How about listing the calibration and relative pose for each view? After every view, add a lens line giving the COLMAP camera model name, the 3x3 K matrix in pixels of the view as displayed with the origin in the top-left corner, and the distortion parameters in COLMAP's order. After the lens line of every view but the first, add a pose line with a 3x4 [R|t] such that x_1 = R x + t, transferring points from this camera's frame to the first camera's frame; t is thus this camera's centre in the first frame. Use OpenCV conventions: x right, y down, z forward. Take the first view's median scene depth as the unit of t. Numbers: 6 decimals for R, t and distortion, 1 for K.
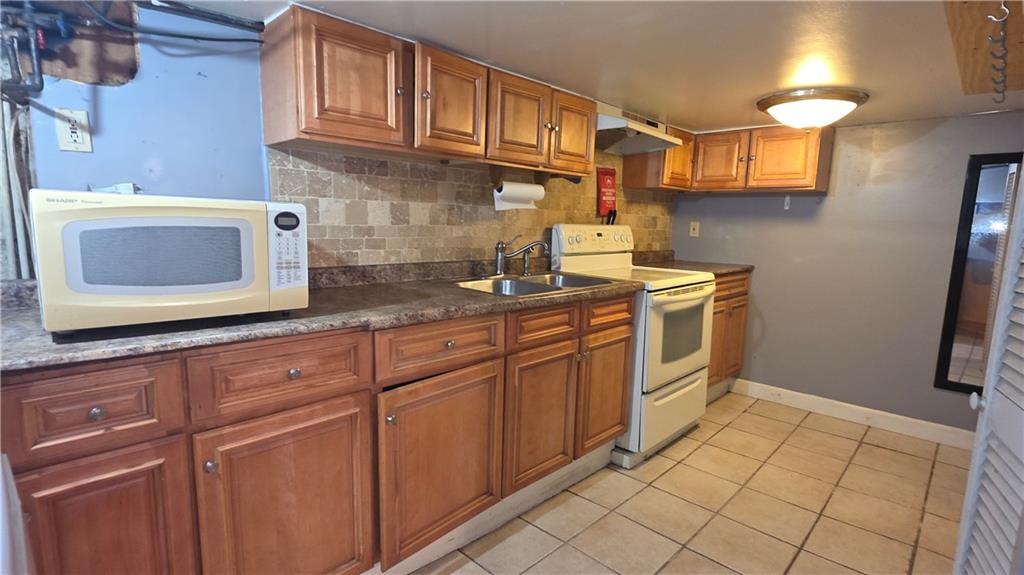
lens RADIAL K [[497.5, 0, 512.0], [0, 497.5, 287.5], [0, 0, 1]] dist [0.000873, 0.000272]
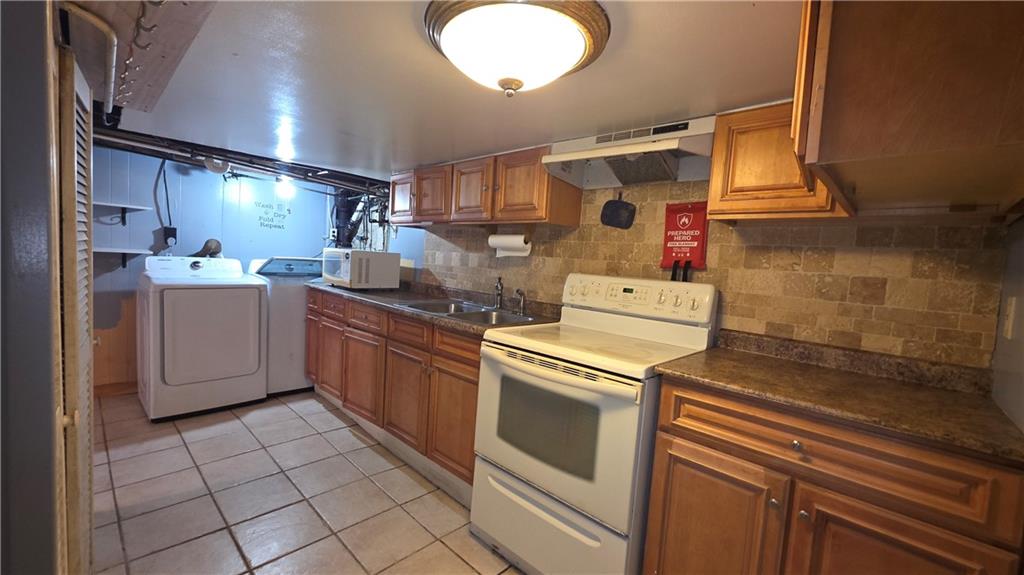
lens RADIAL K [[412.0, 0, 518.8], [0, 412.0, 287.3], [0, 0, 1]] dist [0.001324, 0.000303]
pose [[0.019746, 0.037268, -0.999110, 1.046178], [-0.199893, 0.979276, 0.032578, -0.125191], [0.979619, 0.199072, 0.026787, 1.042913]]
